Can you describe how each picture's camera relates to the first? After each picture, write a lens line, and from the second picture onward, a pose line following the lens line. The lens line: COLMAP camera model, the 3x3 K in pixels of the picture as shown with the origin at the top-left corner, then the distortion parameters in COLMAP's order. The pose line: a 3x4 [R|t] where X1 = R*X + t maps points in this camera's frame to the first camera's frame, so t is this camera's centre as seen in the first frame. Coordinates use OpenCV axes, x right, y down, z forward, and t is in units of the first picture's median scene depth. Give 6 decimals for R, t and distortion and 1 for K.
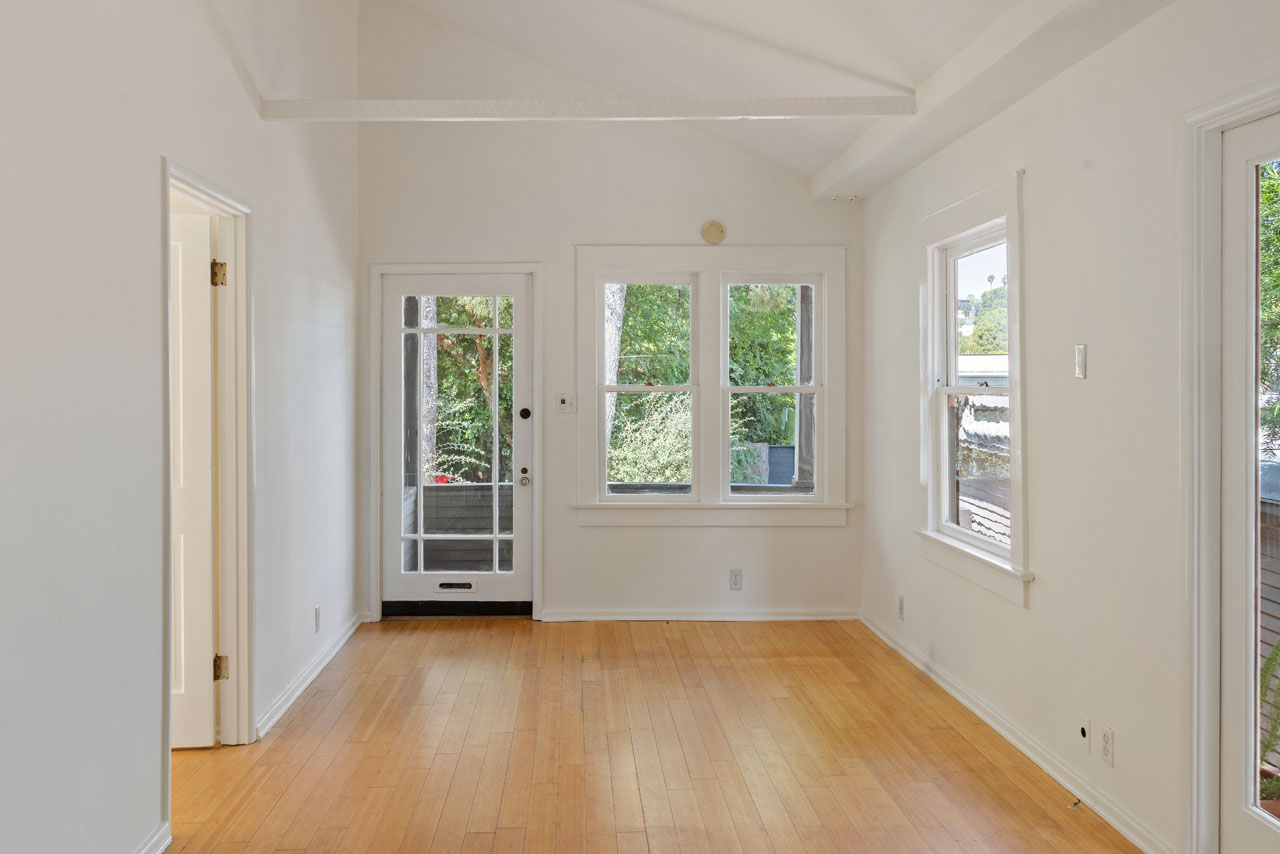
lens RADIAL K [[1068.6, 0, 580.7], [0, 1068.6, 315.4], [0, 0, 1]] dist [0.003632, -0.000380]
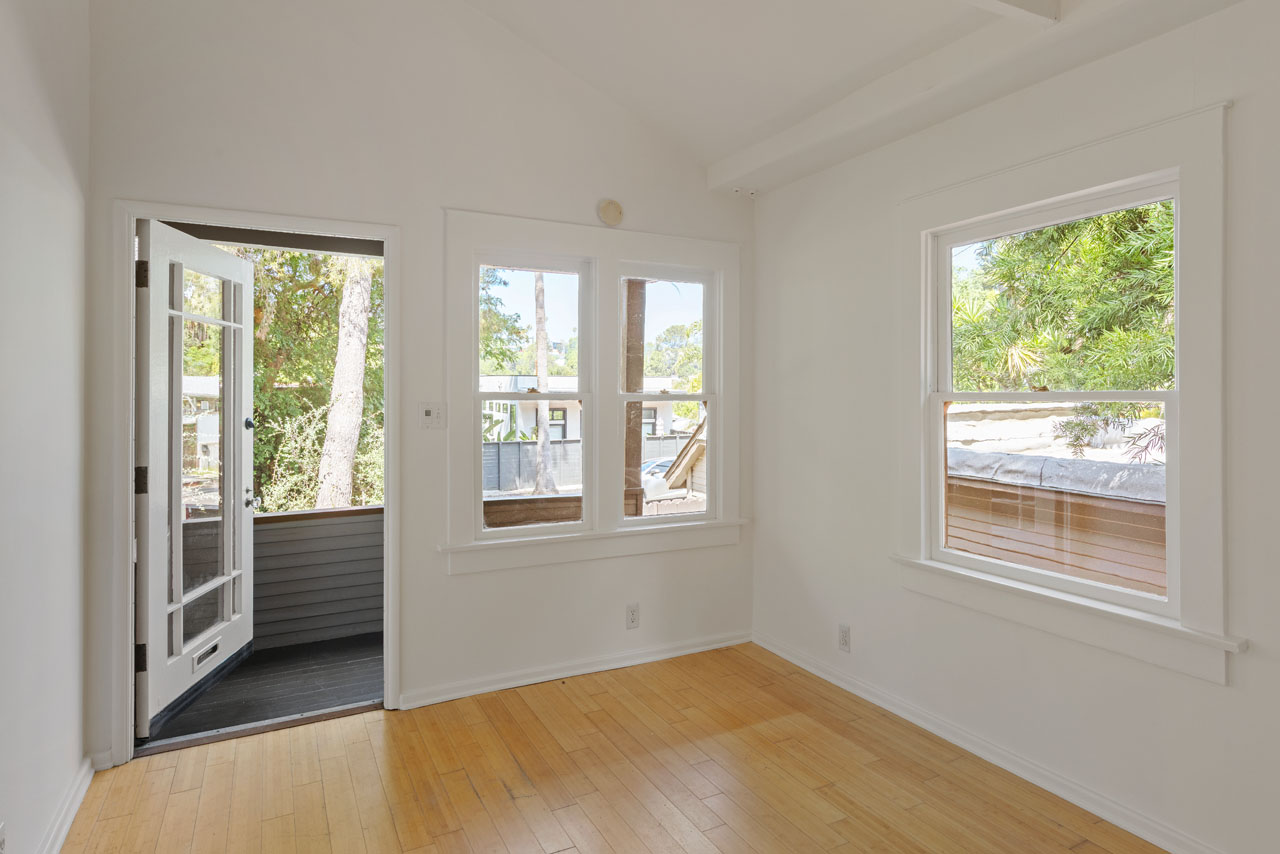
lens RADIAL K [[692.8, 0, 640.0], [0, 692.8, 387.5], [0, 0, 1]] dist [0.023008, -0.000535]
pose [[0.878285, 0.007349, 0.478081, -0.120069], [-0.031344, 0.998616, 0.042232, 0.037666], [-0.477109, -0.052077, 0.877300, 0.511583]]
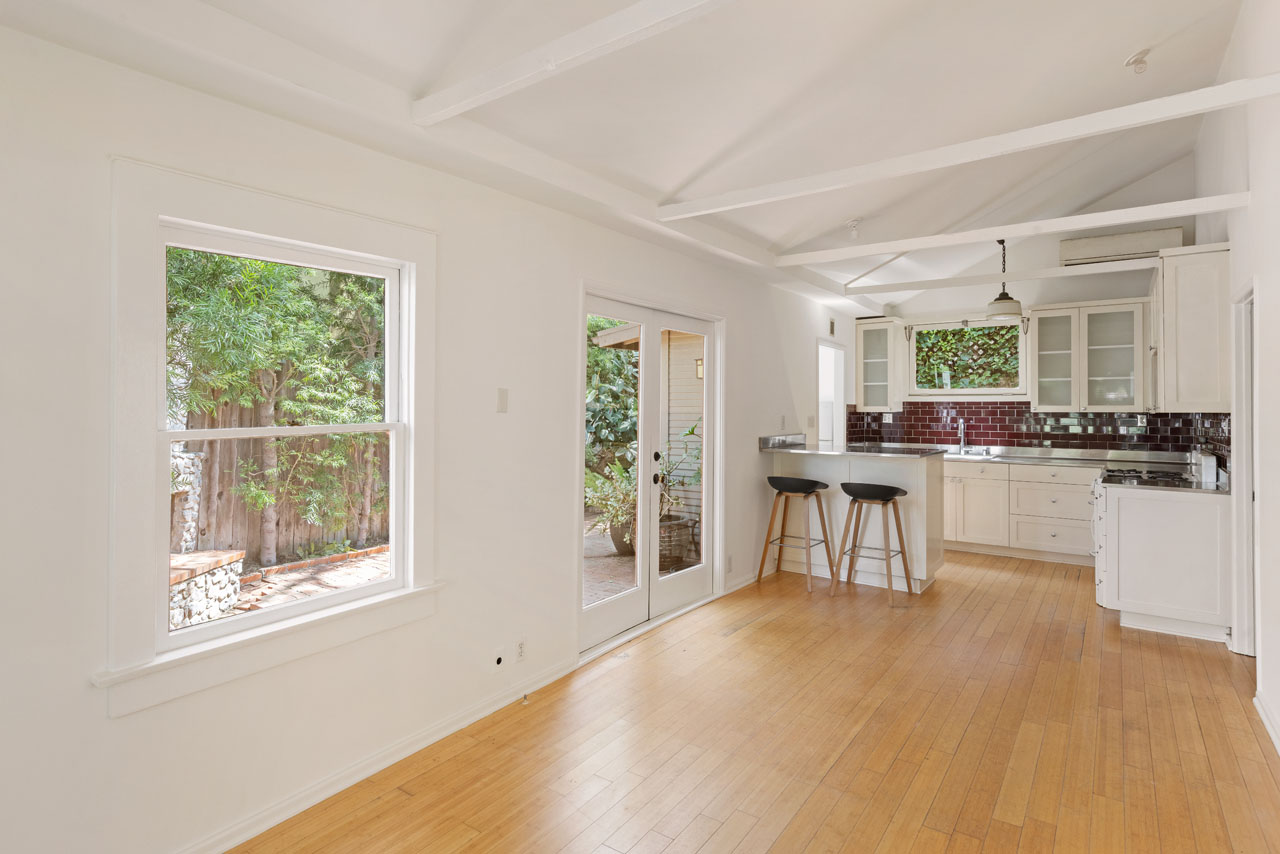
lens RADIAL K [[692.8, 0, 640.0], [0, 692.8, 387.5], [0, 0, 1]] dist [0.023008, -0.000535]
pose [[-0.822829, 0.011588, 0.568171, -0.127244], [-0.029716, 0.997547, -0.063380, 0.046274], [-0.567511, -0.069035, -0.820466, 0.981493]]
